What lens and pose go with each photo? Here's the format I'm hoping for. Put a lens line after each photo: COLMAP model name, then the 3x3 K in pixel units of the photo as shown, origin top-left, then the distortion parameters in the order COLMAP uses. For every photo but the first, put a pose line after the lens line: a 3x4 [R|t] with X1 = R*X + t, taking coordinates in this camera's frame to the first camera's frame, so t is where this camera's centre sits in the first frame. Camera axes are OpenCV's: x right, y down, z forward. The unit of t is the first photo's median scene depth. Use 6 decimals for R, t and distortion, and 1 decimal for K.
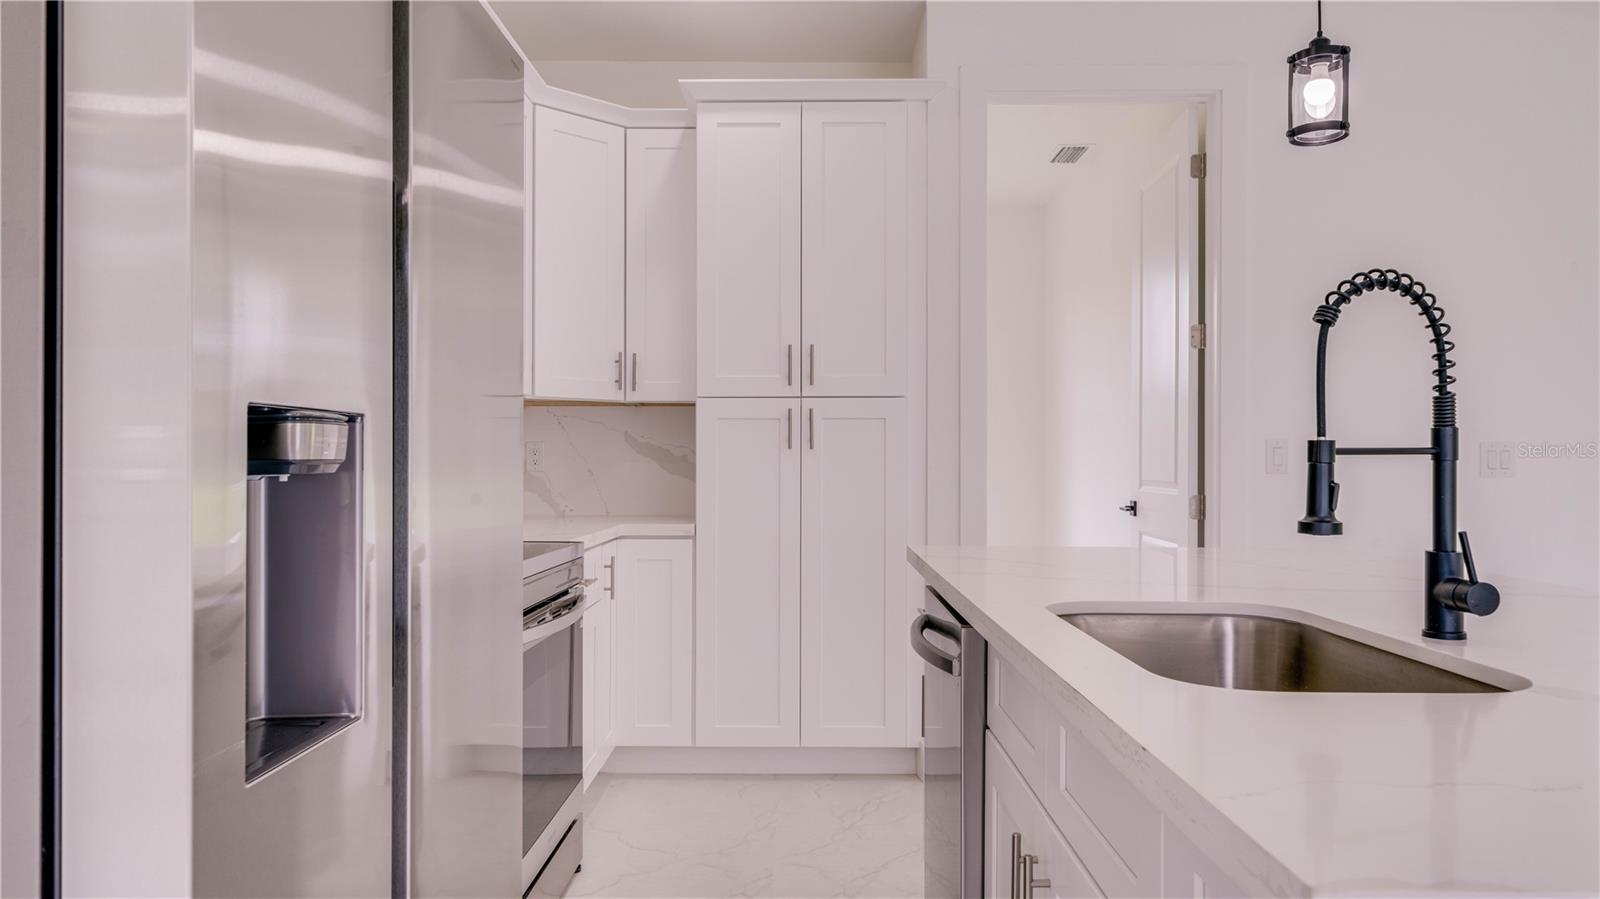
lens RADIAL K [[1096.9, 0, 793.9], [0, 1096.9, 450.9], [0, 0, 1]] dist [0.025789, 0.003008]
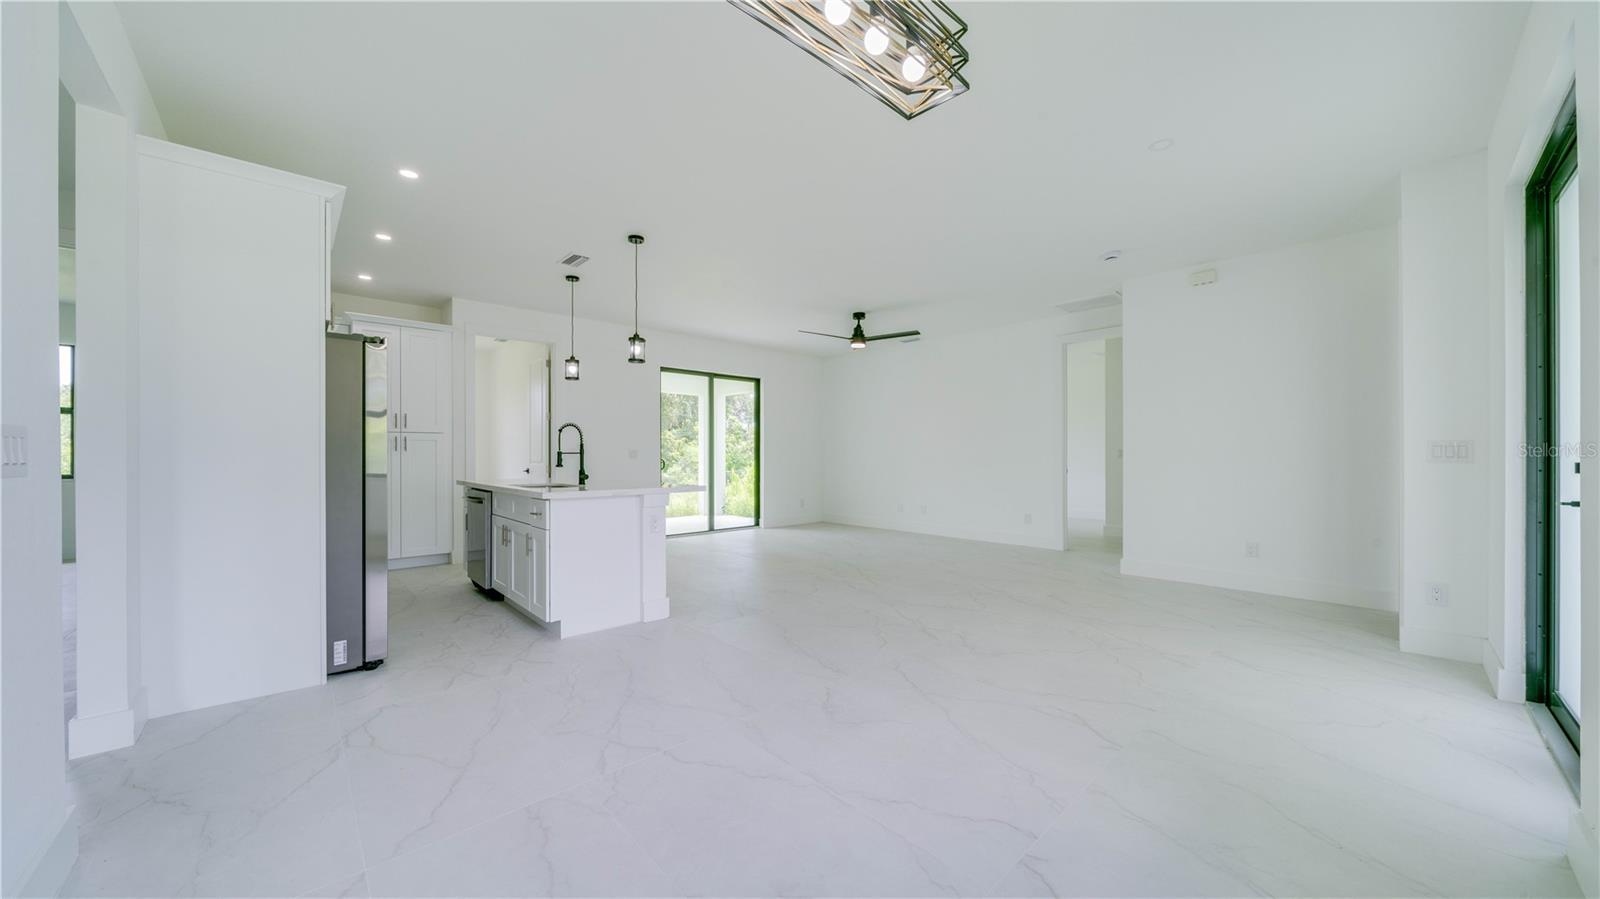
lens RADIAL K [[549.4, 0, 801.1], [0, 549.4, 451.3], [0, 0, 1]] dist [-0.001568, -0.000001]
pose [[0.726323, -0.001729, 0.687351, -0.247644], [-0.001939, 0.999988, 0.004565, -0.010605], [-0.687351, -0.004649, 0.726311, -0.828448]]
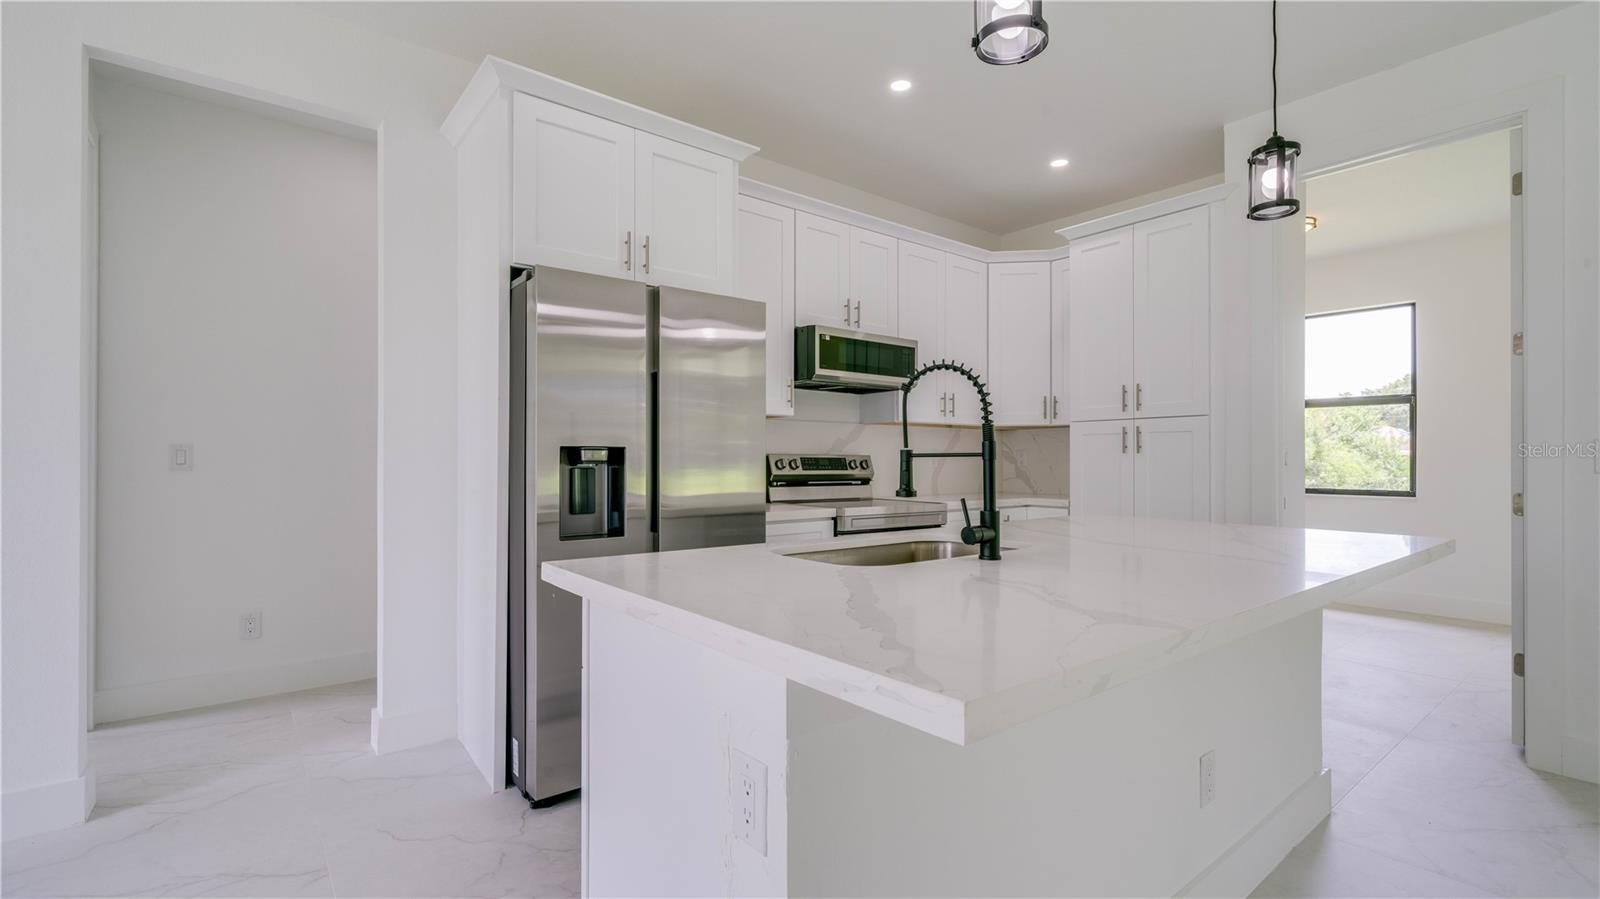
lens RADIAL K [[712.7, 0, 798.9], [0, 712.7, 450.9], [0, 0, 1]] dist [-0.004289, -0.000065]
pose [[0.637637, -0.015161, -0.770188, 0.544942], [0.010381, 0.999885, -0.011088, 0.001882], [0.770267, -0.000925, 0.637721, 0.021129]]
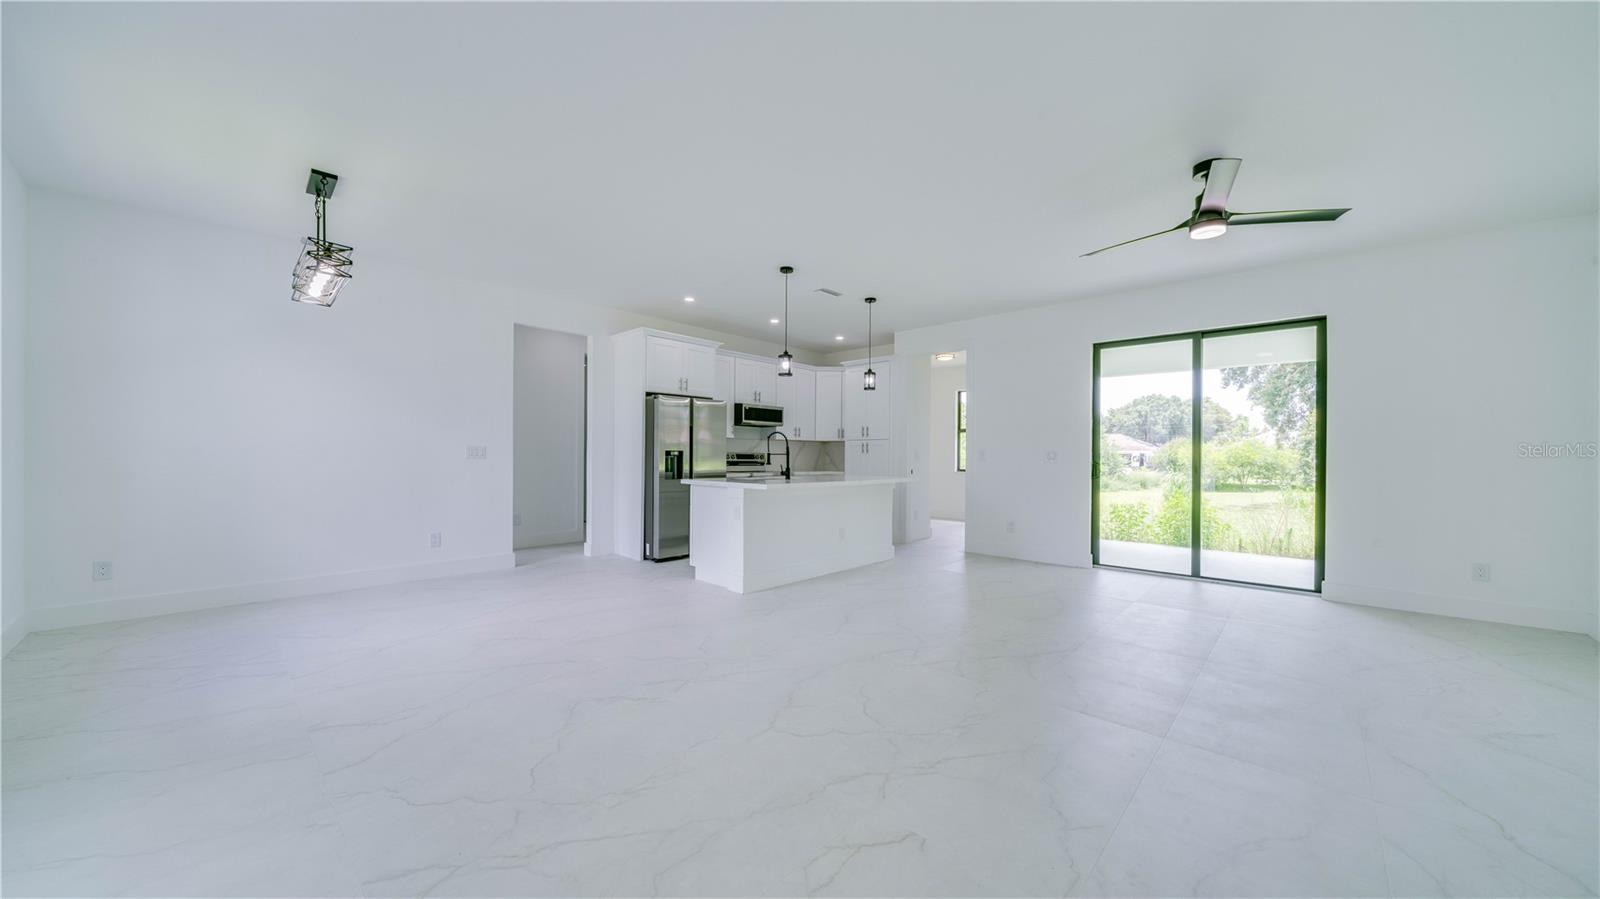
lens RADIAL K [[549.4, 0, 797.6], [0, 549.4, 452.5], [0, 0, 1]] dist [-0.001568, -0.000001]
pose [[0.740469, -0.002222, -0.672086, 1.326685], [0.003012, 0.999995, 0.000013, -0.005363], [0.672083, -0.002034, 0.740473, -0.710719]]
